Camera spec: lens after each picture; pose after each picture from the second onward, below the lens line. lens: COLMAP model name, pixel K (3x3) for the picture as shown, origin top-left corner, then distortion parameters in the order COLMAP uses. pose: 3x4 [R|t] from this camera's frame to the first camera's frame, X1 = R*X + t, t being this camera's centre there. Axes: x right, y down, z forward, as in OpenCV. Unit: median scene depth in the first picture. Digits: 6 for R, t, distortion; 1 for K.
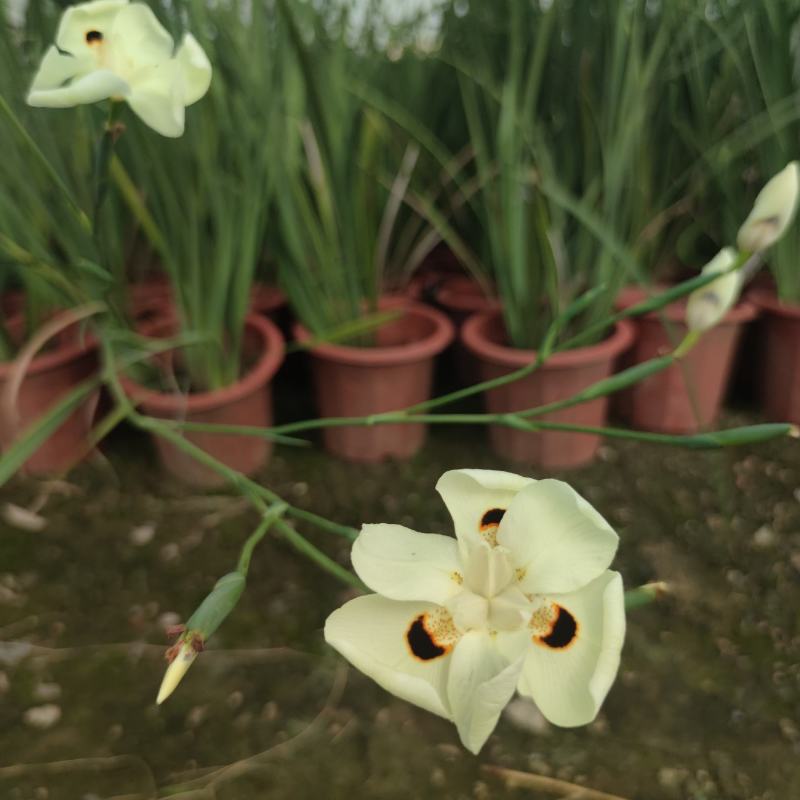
lens RADIAL K [[808.9, 0, 398.1], [0, 808.9, 397.0], [0, 0, 1]] dist [0.038681, -0.022632]
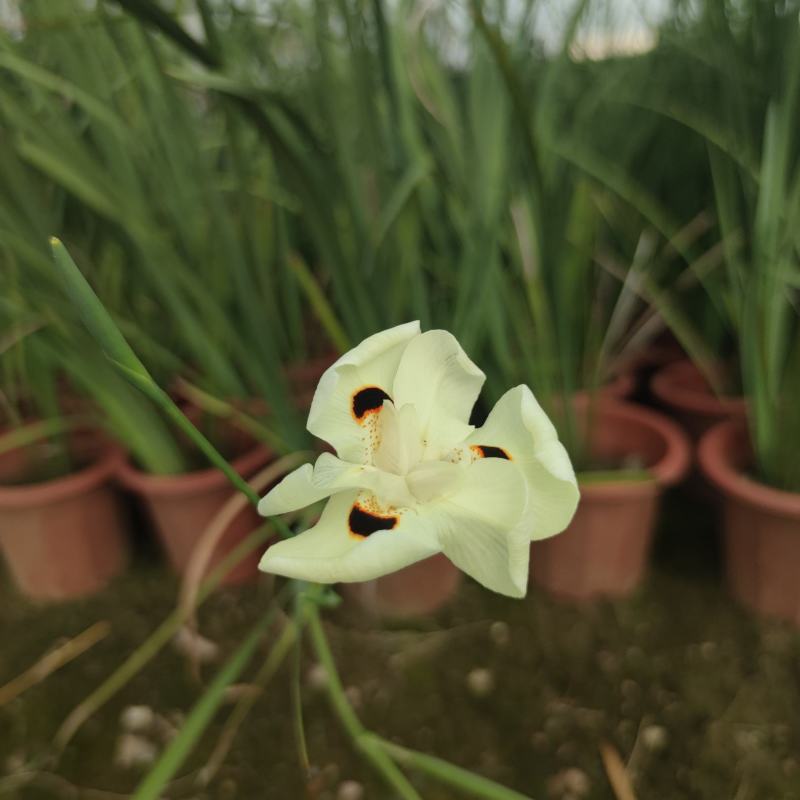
lens RADIAL K [[808.9, 0, 398.1], [0, 808.9, 397.0], [0, 0, 1]] dist [0.038681, -0.022632]
pose [[0.983917, 0.025923, -0.176733, -0.078983], [-0.023980, 0.999626, 0.013117, -0.143353], [0.177007, -0.008668, 0.984171, 0.139773]]
